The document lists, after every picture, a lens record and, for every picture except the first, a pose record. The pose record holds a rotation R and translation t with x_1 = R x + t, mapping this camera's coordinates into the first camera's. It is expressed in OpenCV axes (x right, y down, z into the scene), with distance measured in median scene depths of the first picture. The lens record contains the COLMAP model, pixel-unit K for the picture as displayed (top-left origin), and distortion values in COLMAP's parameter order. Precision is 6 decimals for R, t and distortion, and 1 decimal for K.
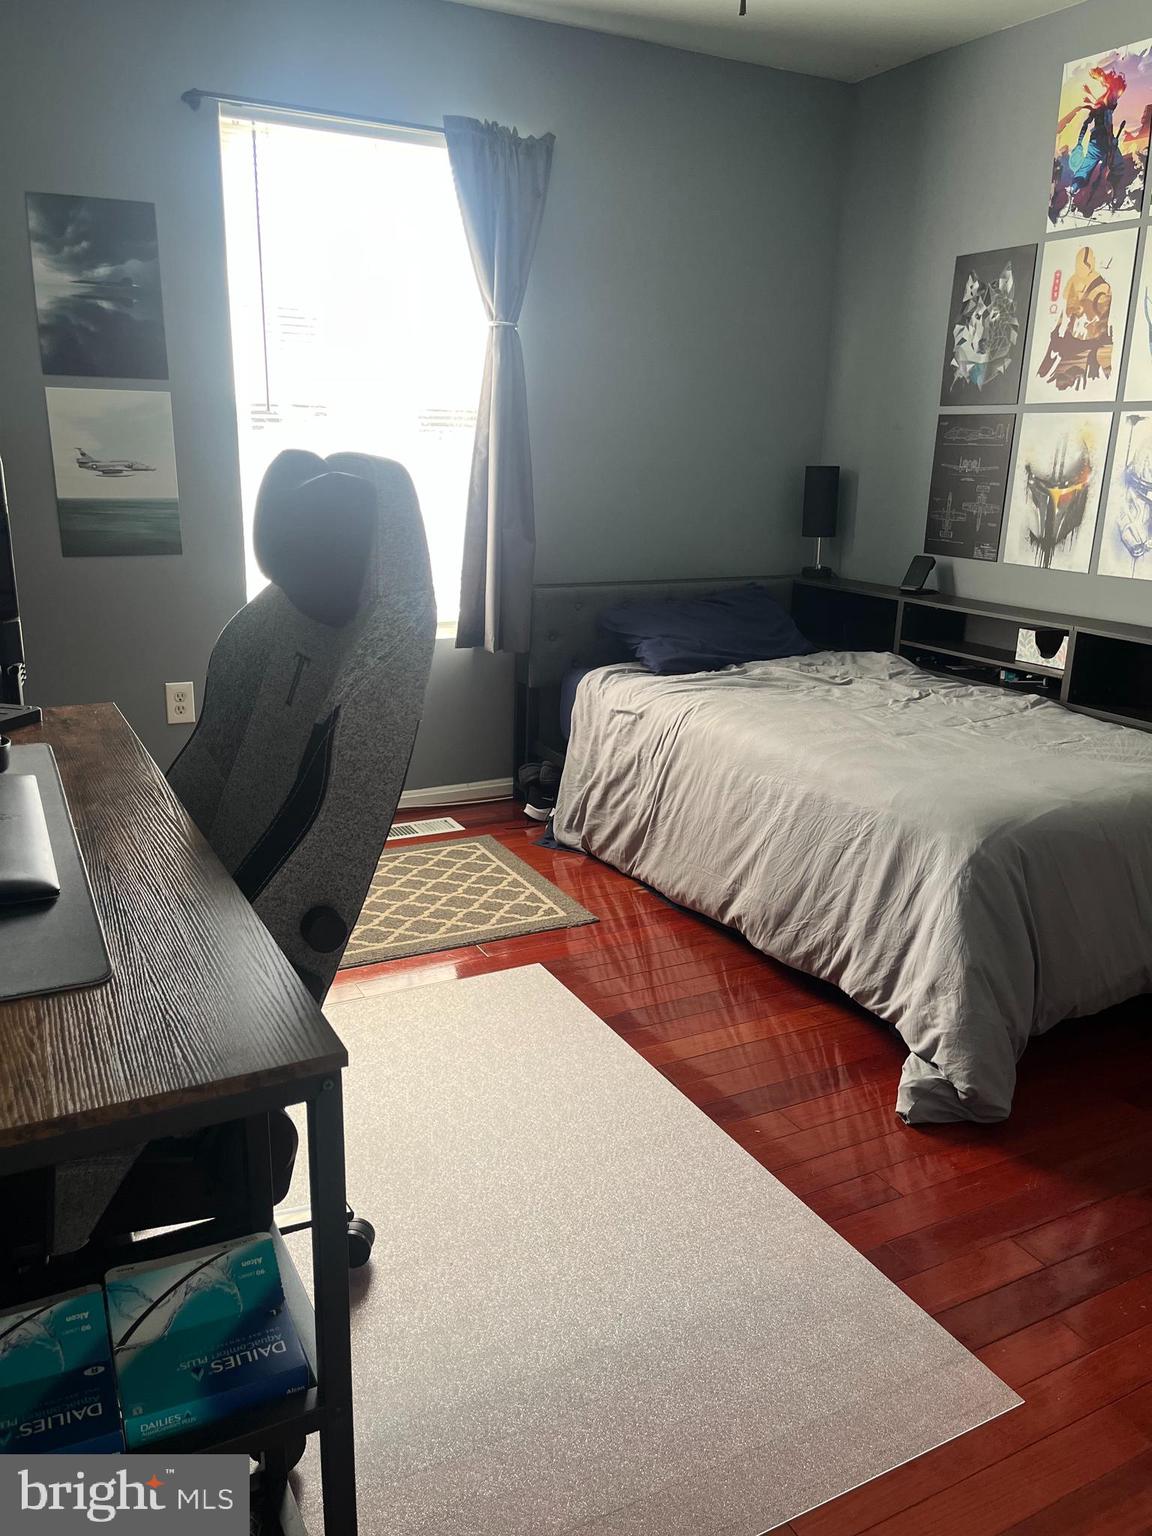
lens RADIAL K [[1166.2, 0, 576.0], [0, 1166.2, 768.0], [0, 0, 1]] dist [0.097821, -0.147262]
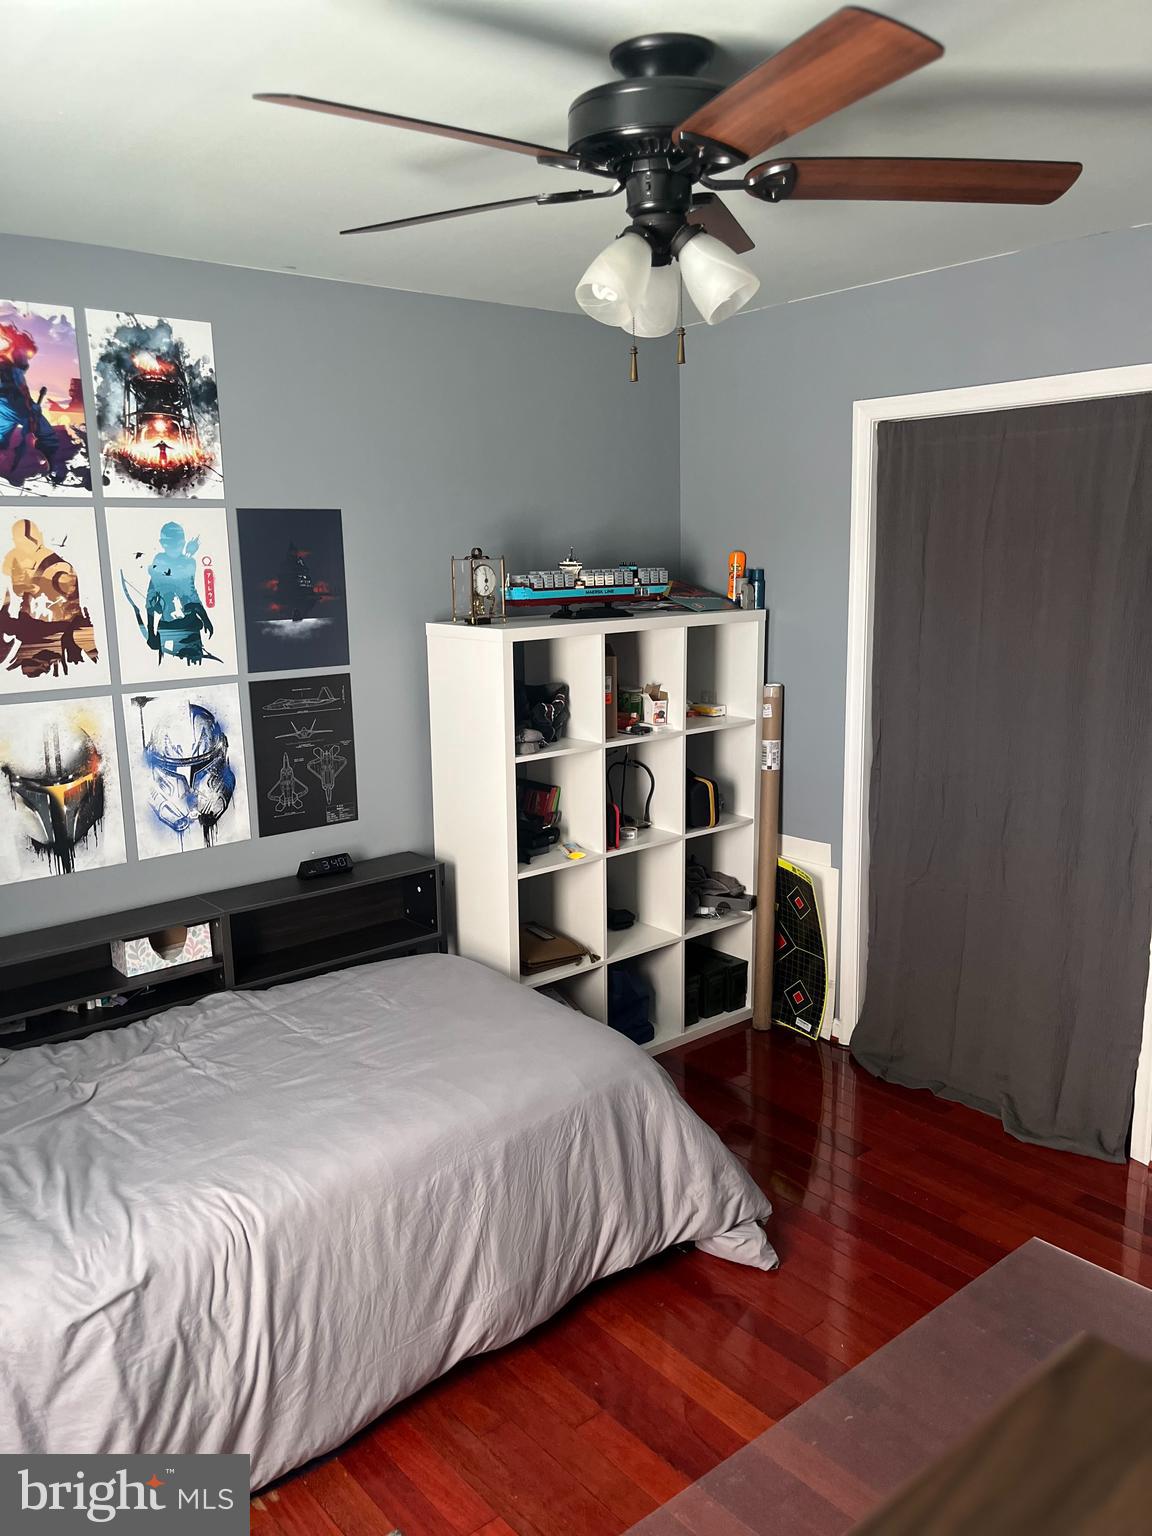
lens RADIAL K [[1166.2, 0, 576.0], [0, 1166.2, 768.0], [0, 0, 1]] dist [0.097821, -0.147262]
pose [[-0.211193, -0.205947, 0.955502, -0.521026], [0.269126, 0.927514, 0.259399, -0.390952], [-0.939664, 0.311934, -0.140459, 0.807455]]
